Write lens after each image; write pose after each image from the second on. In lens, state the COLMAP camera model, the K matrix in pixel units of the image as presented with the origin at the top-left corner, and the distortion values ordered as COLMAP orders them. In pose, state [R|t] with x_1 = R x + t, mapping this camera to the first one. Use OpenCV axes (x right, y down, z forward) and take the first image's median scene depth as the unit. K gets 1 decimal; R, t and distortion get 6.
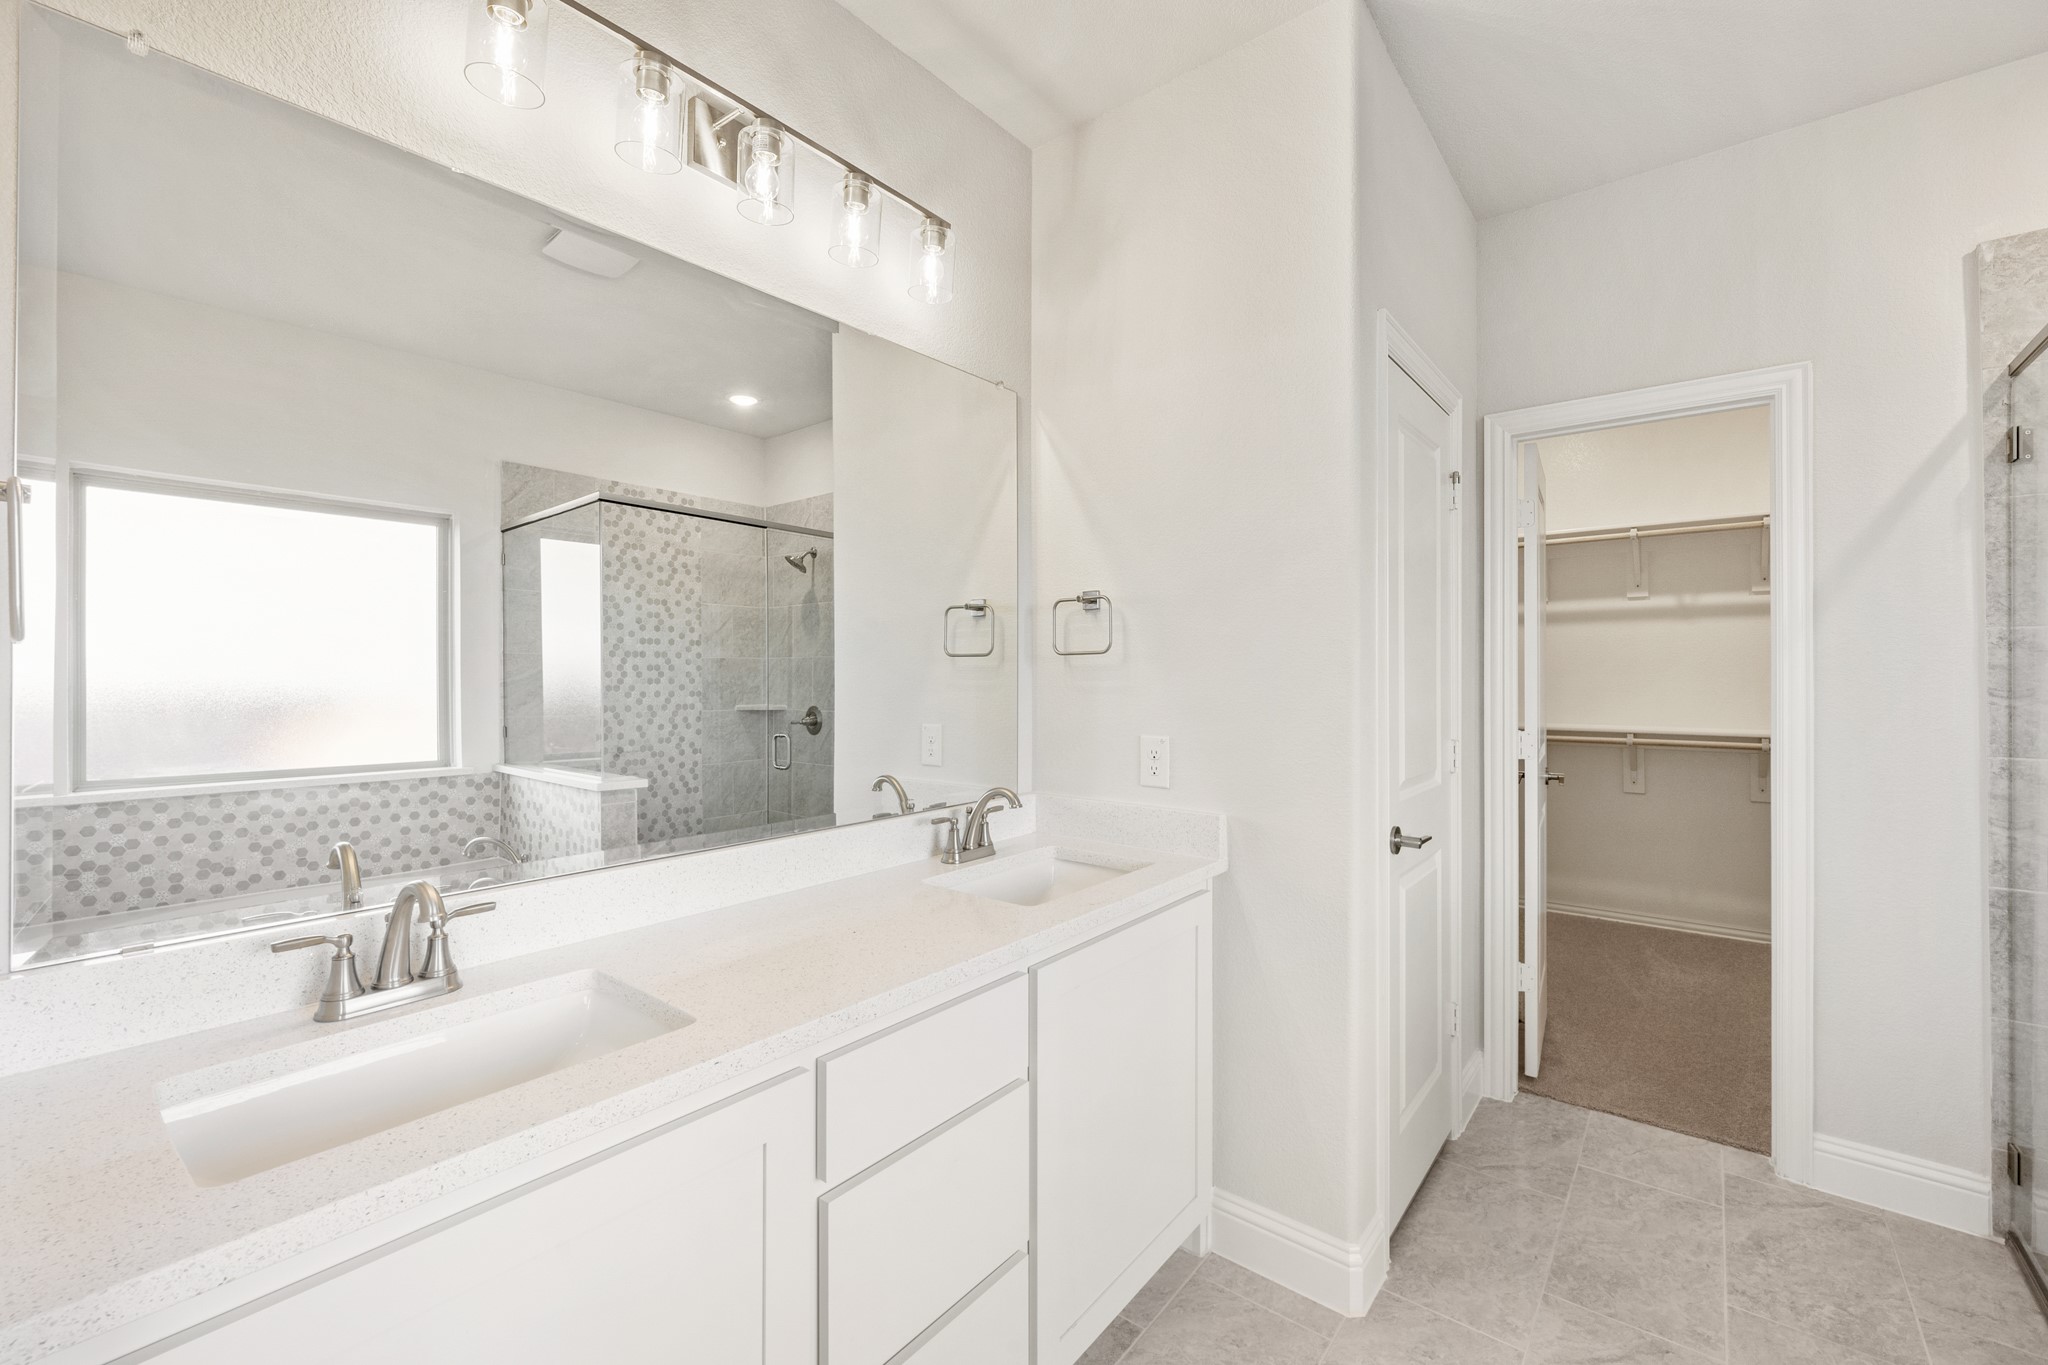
lens RADIAL K [[825.1, 0, 1029.5], [0, 825.1, 673.3], [0, 0, 1]] dist [-0.001121, -0.000008]
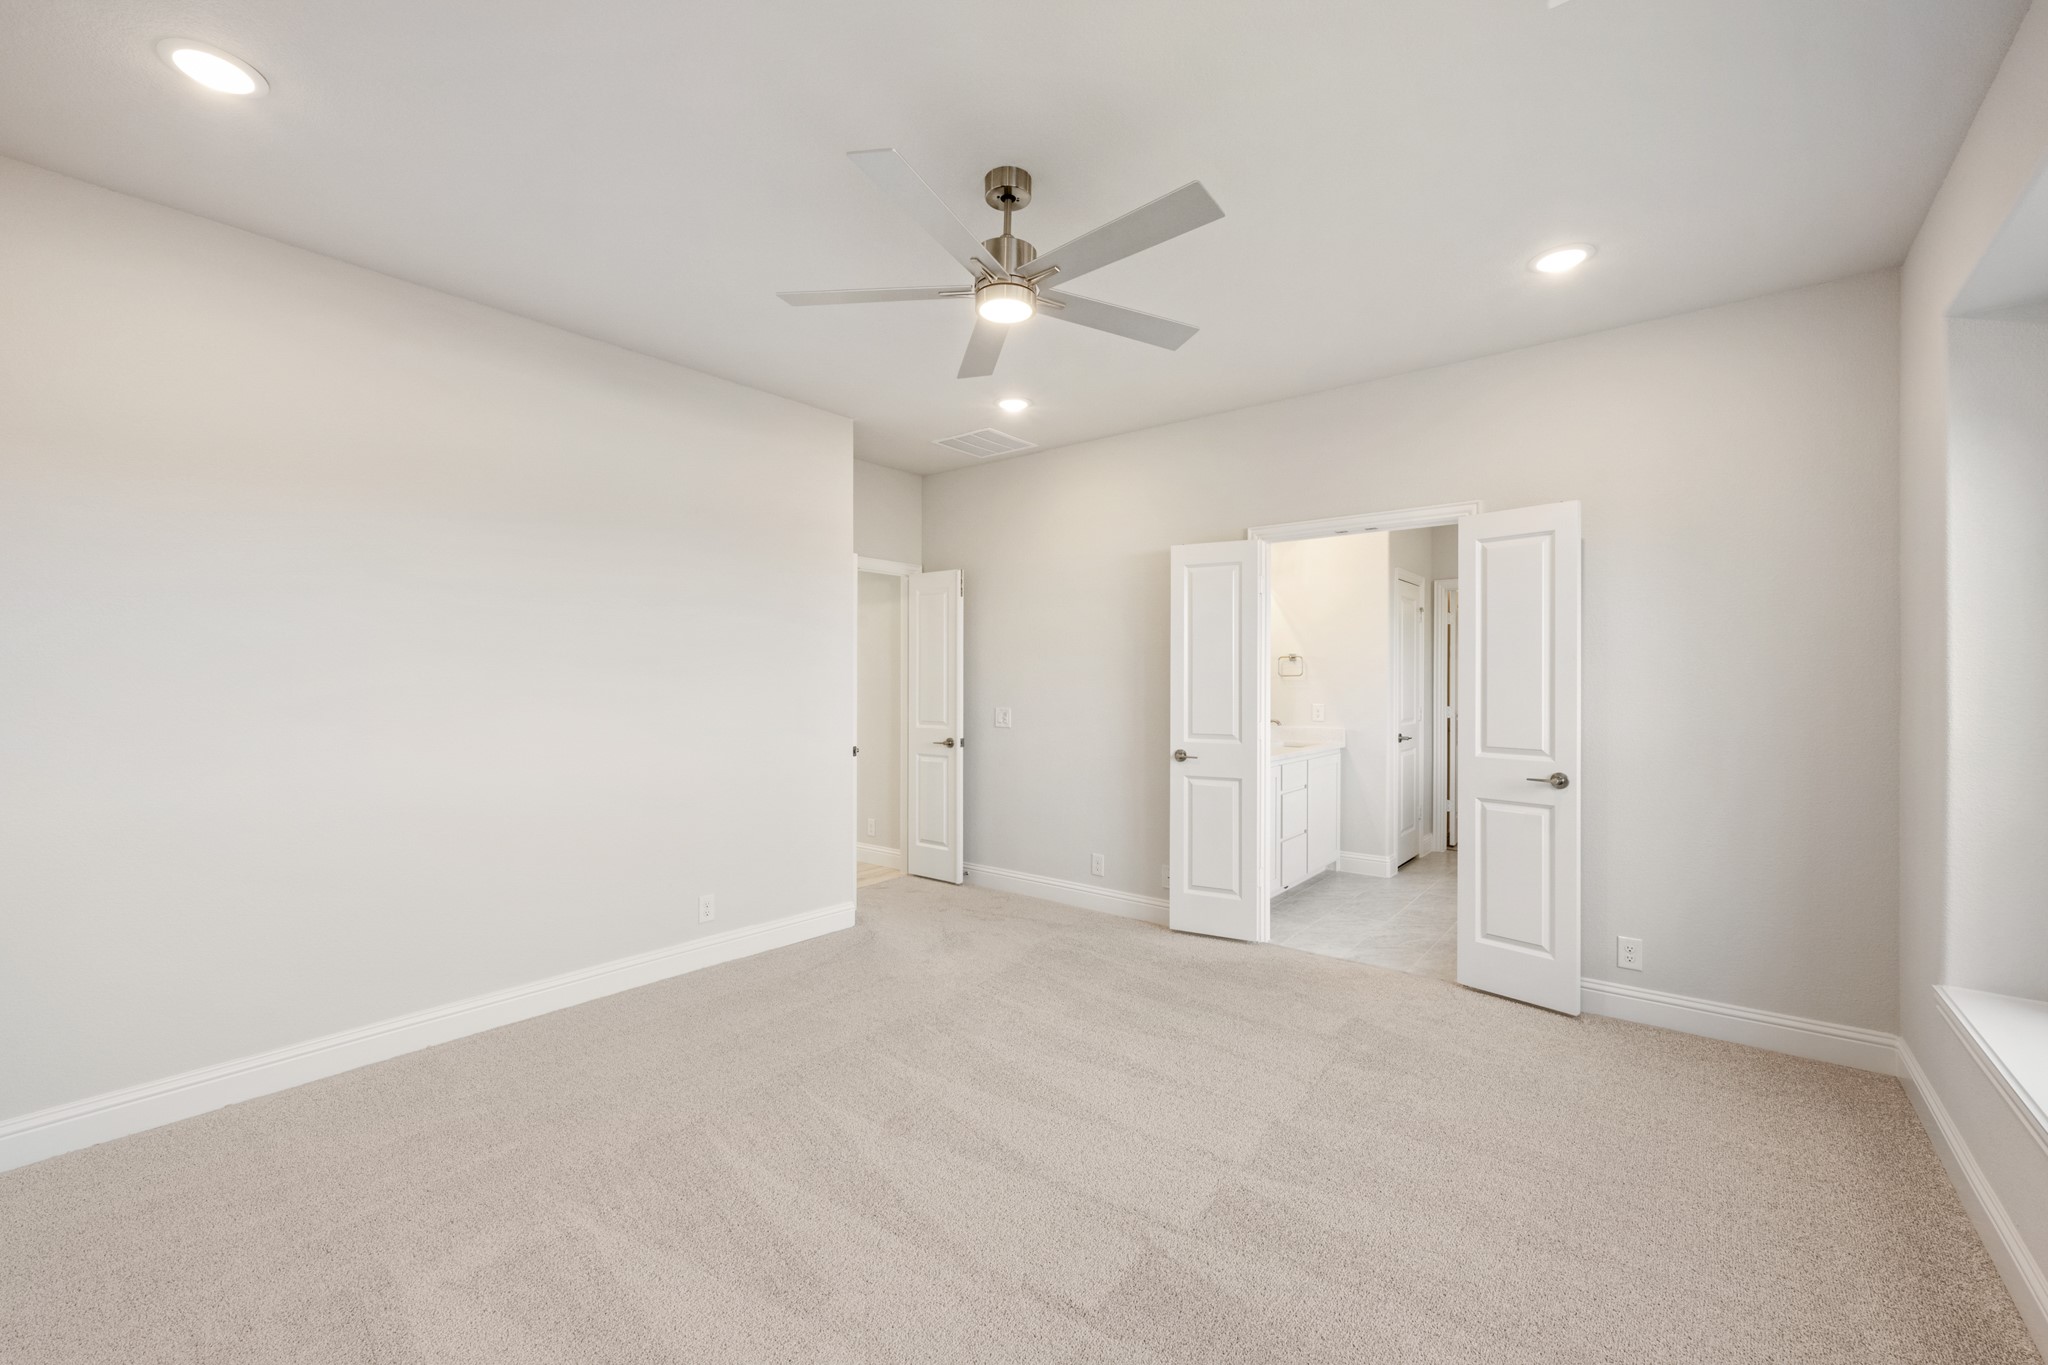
lens RADIAL K [[825.1, 0, 1018.1], [0, 825.1, 689.8], [0, 0, 1]] dist [-0.001121, -0.000008]
pose [[0.999962, 0.002397, 0.008365, -0.955620], [-0.002452, 0.999976, 0.006554, 0.007771], [-0.008349, -0.006575, 0.999944, -1.955487]]
